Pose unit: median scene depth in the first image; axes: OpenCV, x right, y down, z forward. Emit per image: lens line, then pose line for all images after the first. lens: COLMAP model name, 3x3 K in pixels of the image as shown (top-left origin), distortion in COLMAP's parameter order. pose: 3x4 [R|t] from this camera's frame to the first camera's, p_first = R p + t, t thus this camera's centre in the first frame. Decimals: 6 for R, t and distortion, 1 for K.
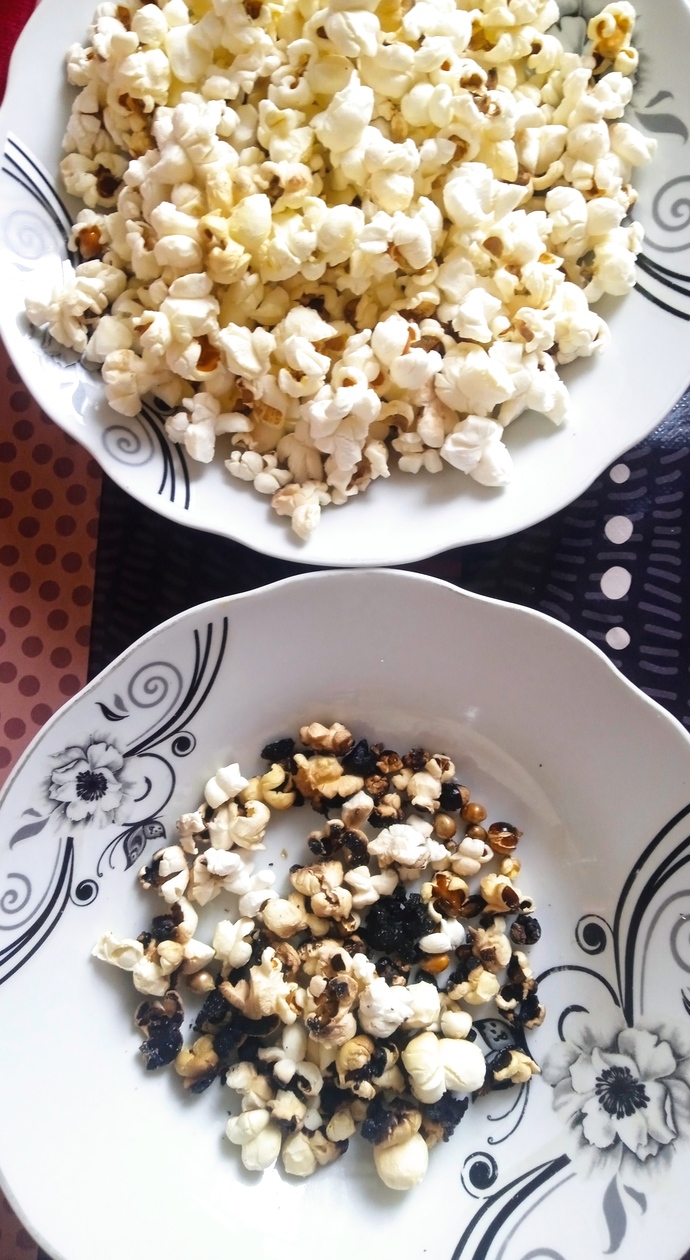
lens RADIAL K [[1200.7, 0, 344.2], [0, 1200.7, 630.4], [0, 0, 1]] dist [-0.018091, 0.000000]
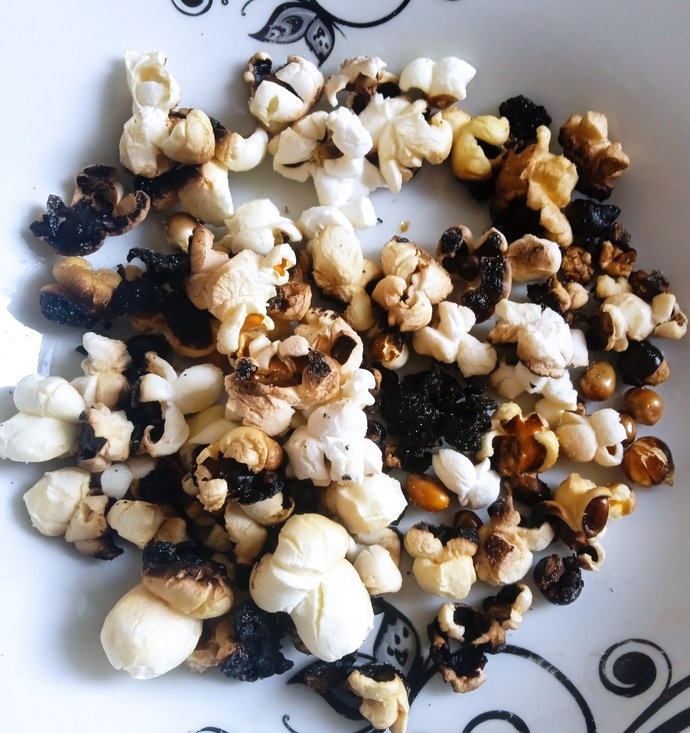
lens RADIAL K [[1048.7, 0, 345.3], [0, 1048.7, 366.7], [0, 0, 1]] dist [0.028280, 0.000000]
pose [[0.611008, 0.777324, -0.149789, 0.081151], [-0.788458, 0.614479, -0.027401, 0.287955], [0.070742, 0.134845, 0.988338, 0.450712]]
